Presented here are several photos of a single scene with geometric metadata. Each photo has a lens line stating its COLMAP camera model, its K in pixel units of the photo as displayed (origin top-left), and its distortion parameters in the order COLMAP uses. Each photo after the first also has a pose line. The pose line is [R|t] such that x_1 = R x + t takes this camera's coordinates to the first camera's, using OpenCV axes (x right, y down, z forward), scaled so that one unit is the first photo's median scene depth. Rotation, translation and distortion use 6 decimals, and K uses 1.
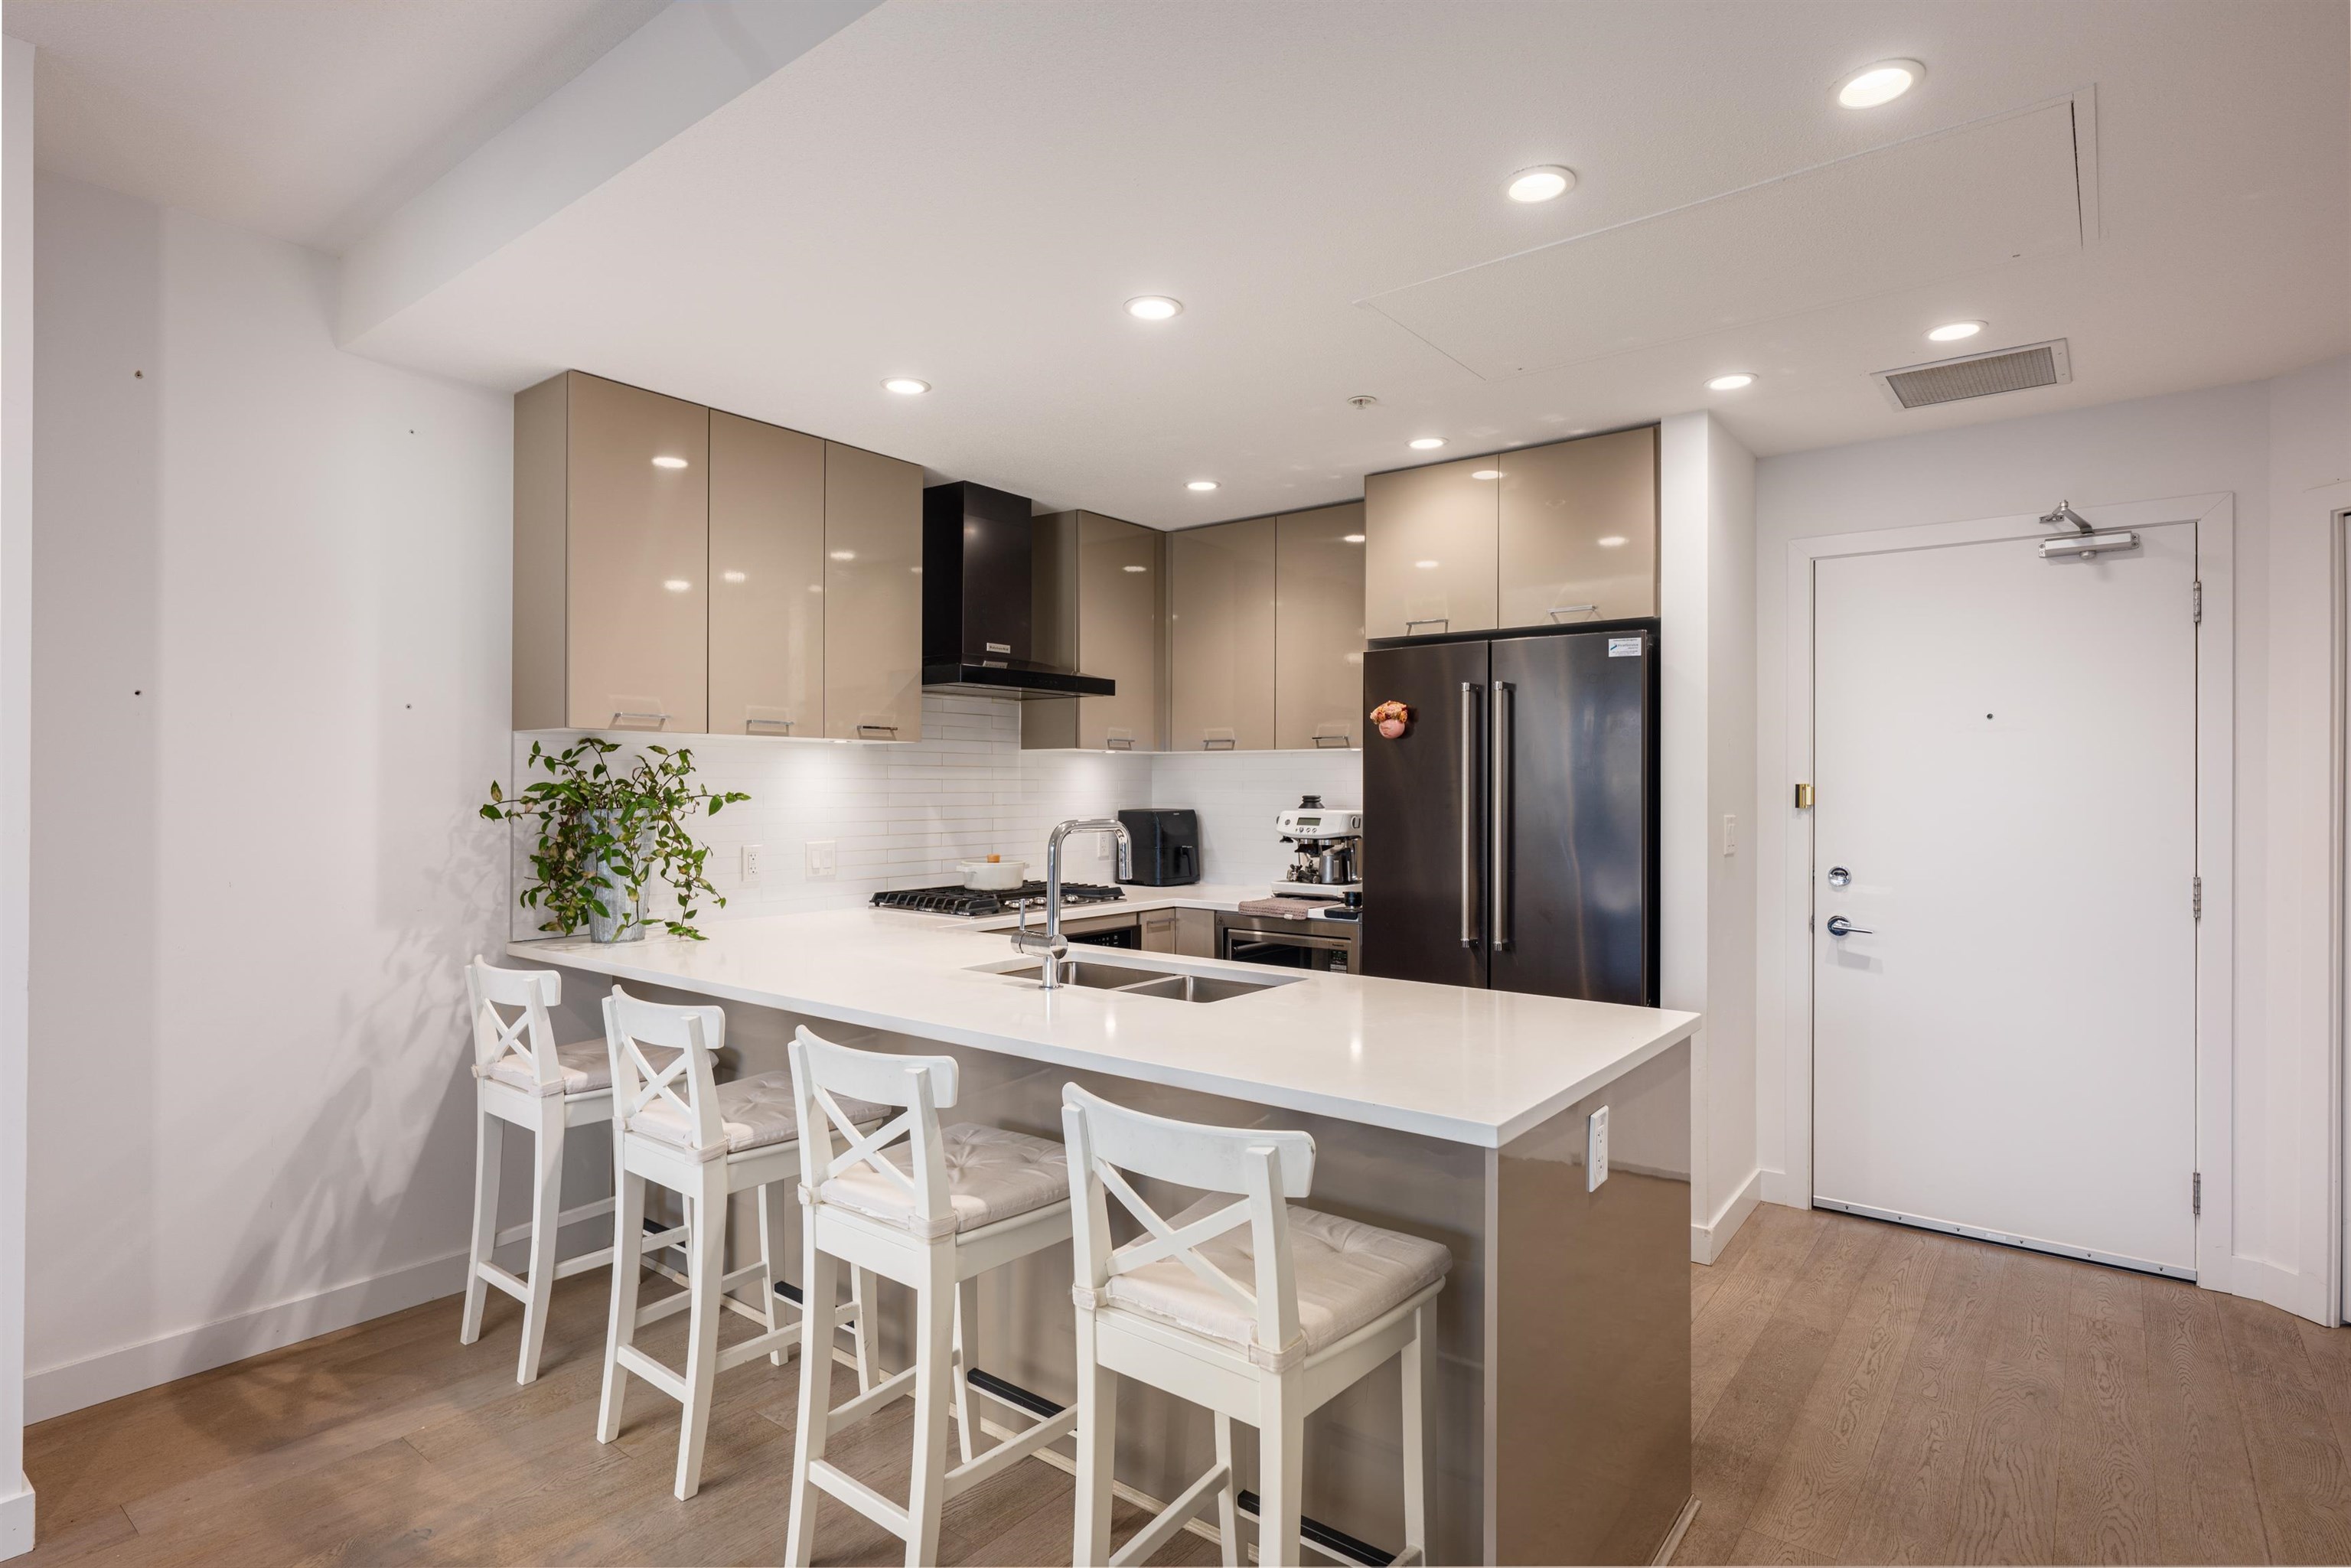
lens RADIAL K [[1184.1, 0, 1182.5], [0, 1184.1, 781.9], [0, 0, 1]] dist [-0.002425, 0.000736]
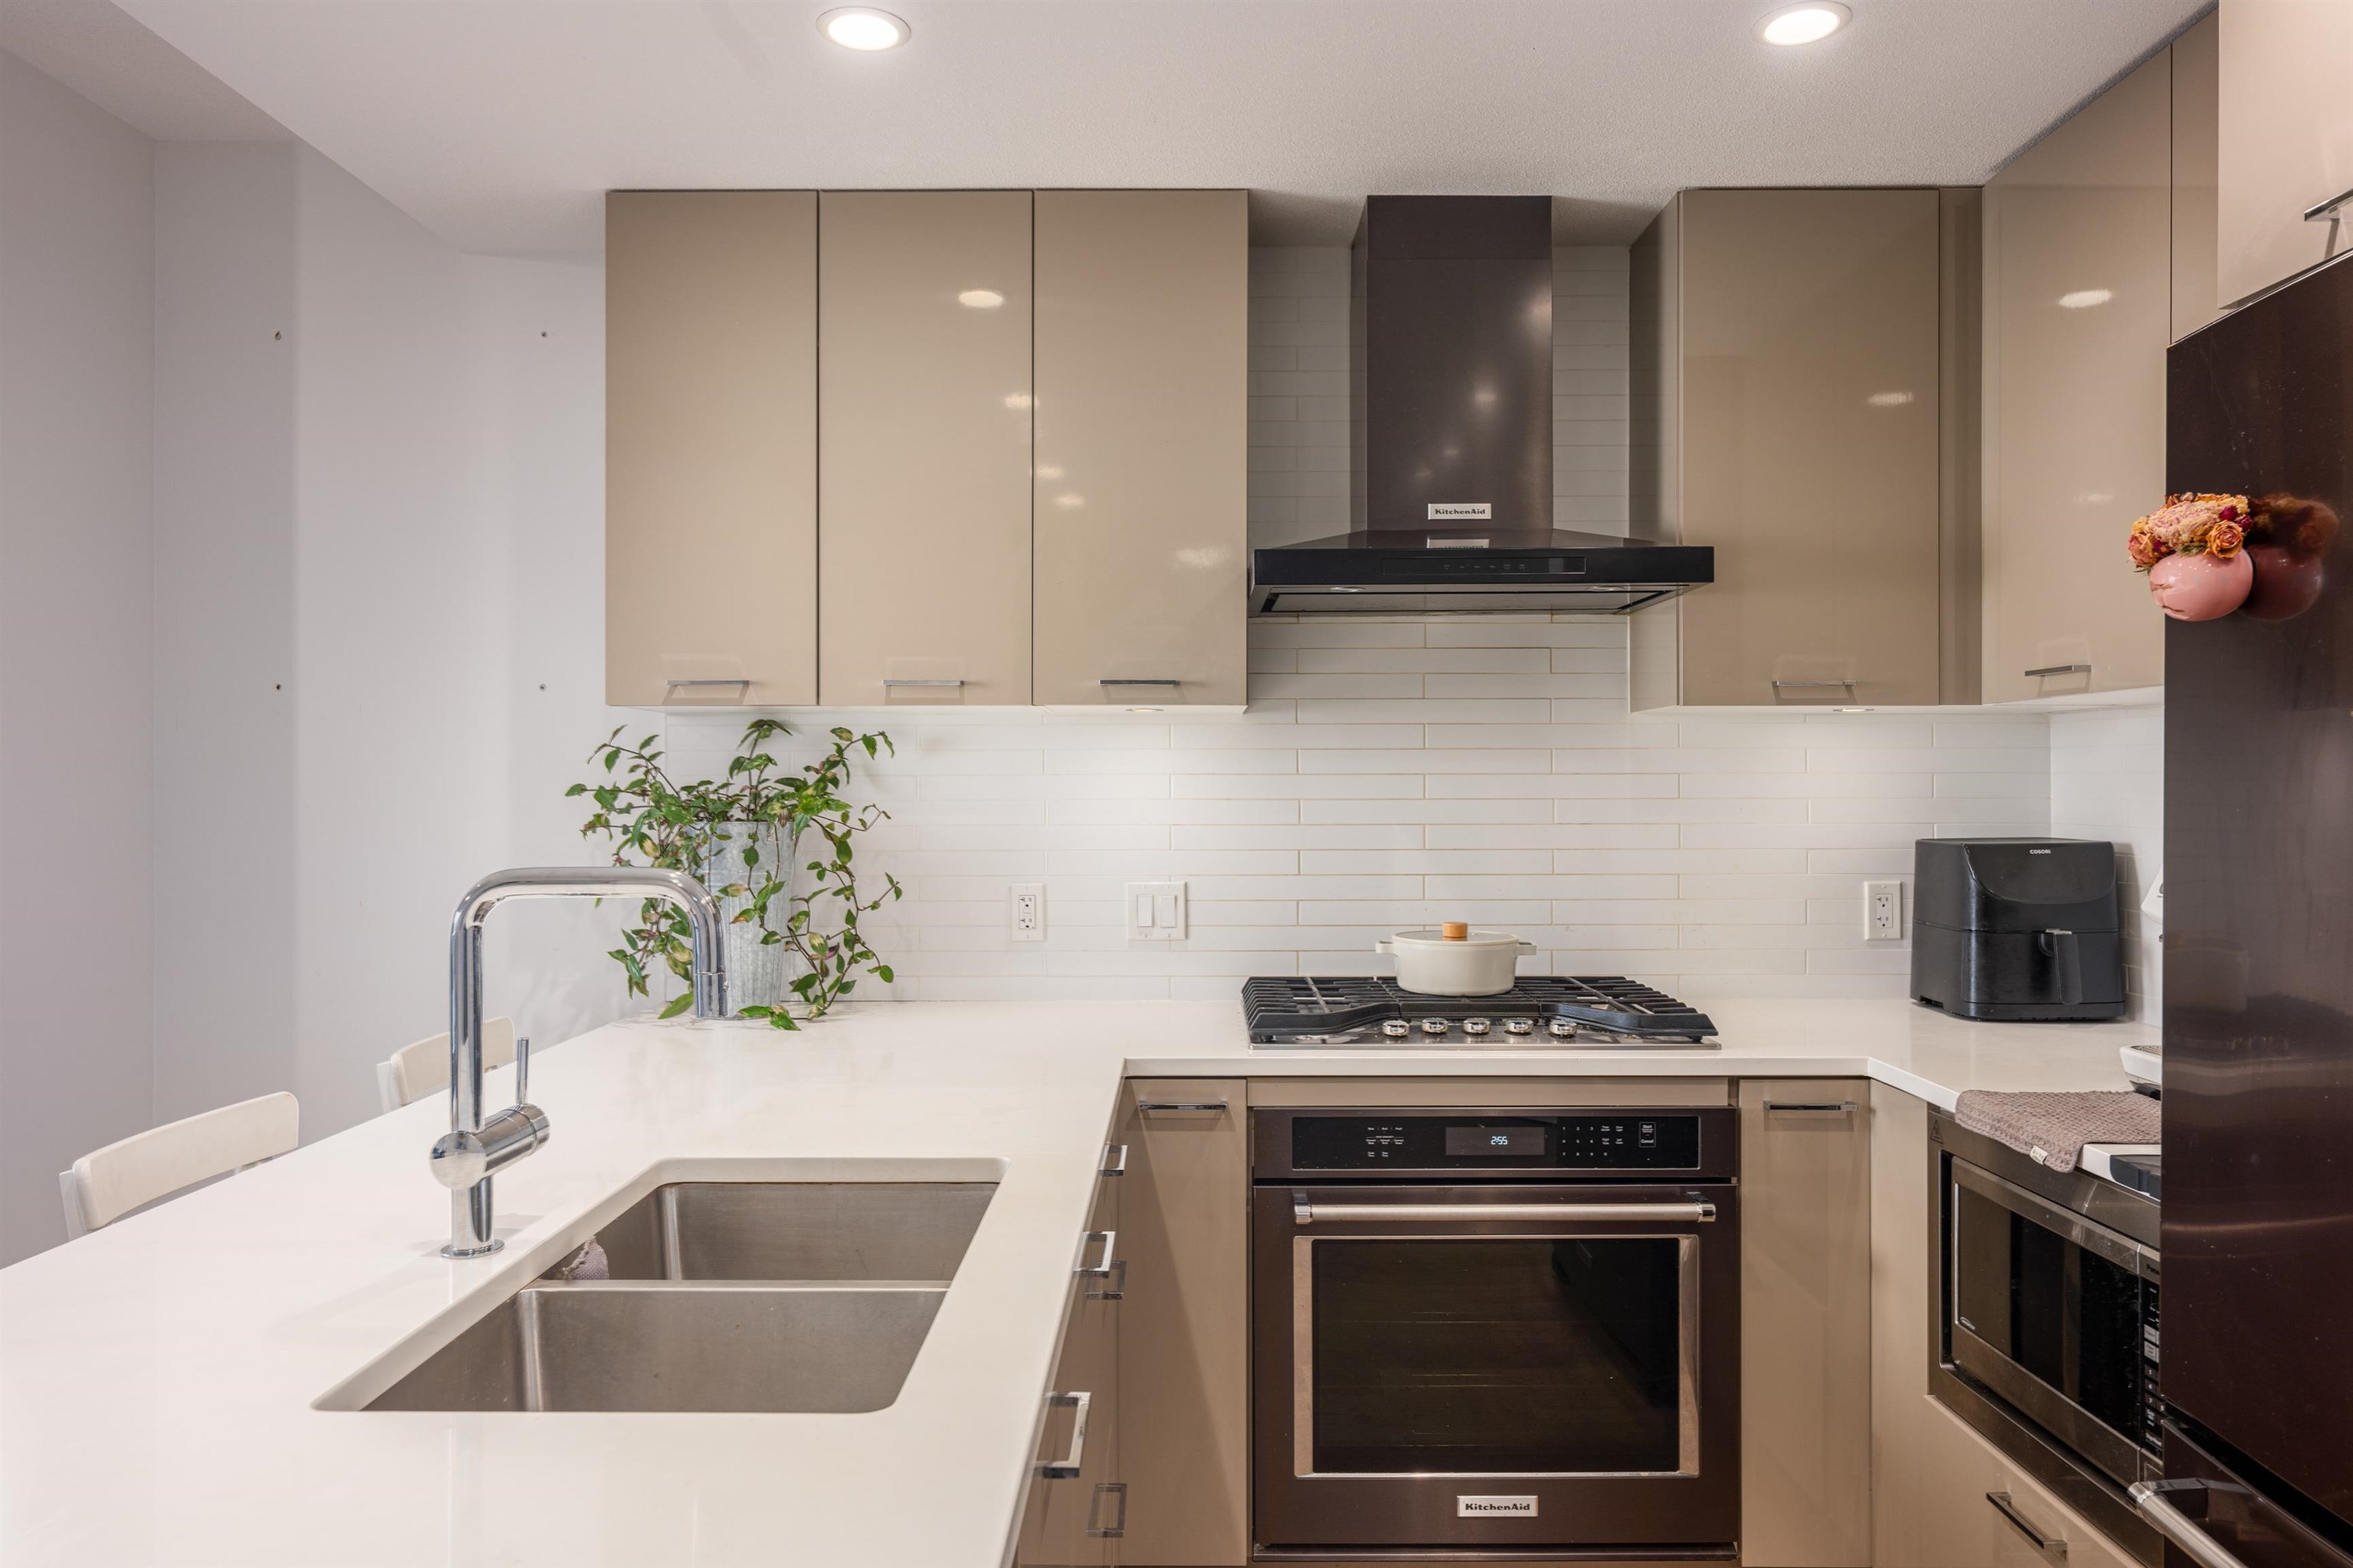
lens RADIAL K [[1556.1, 0, 1180.7], [0, 1556.1, 784.7], [0, 0, 1]] dist [-0.009673, -0.002027]
pose [[0.610887, -0.003905, -0.791708, 0.357505], [0.005635, 0.999984, -0.000584, 0.003063], [0.791697, -0.004104, 0.610900, 0.617297]]
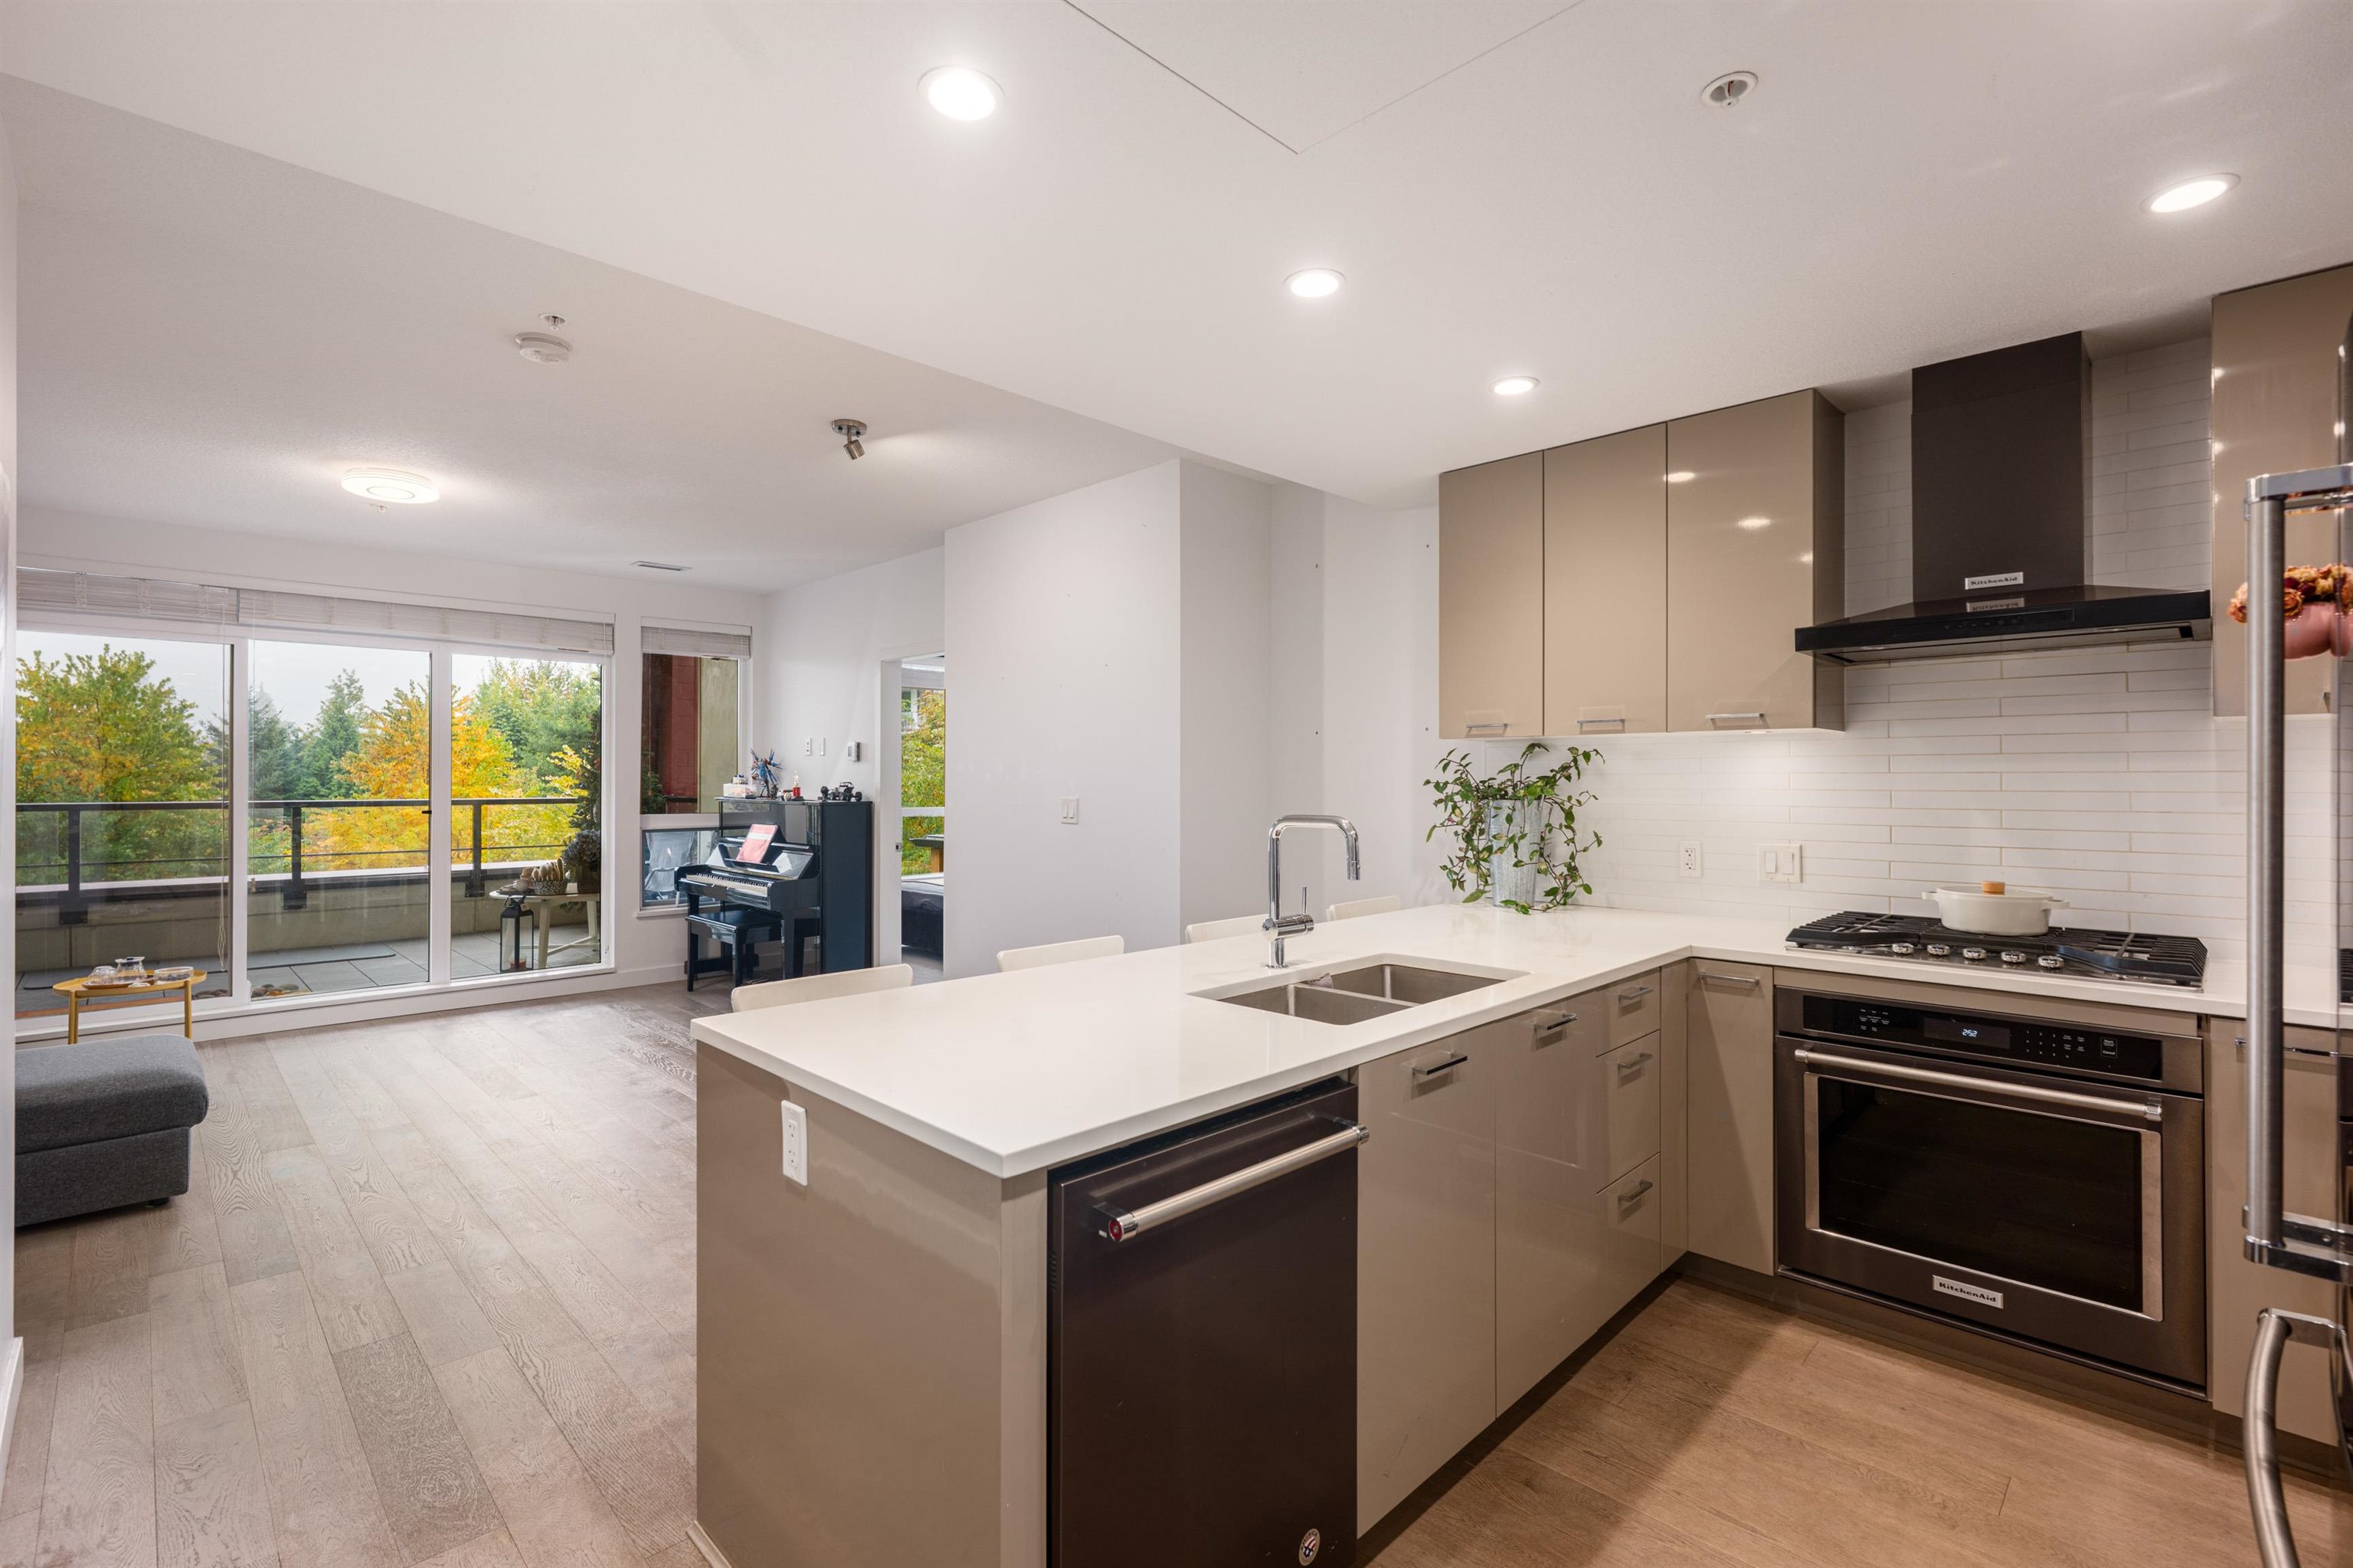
lens RADIAL K [[1046.8, 0, 1180.5], [0, 1046.8, 776.7], [0, 0, 1]] dist [-0.001055, 0.000048]
pose [[-0.120417, -0.004094, -0.992715, 0.612991], [0.004247, 0.999980, -0.004640, 0.001478], [0.992714, -0.004775, -0.120398, 0.740236]]
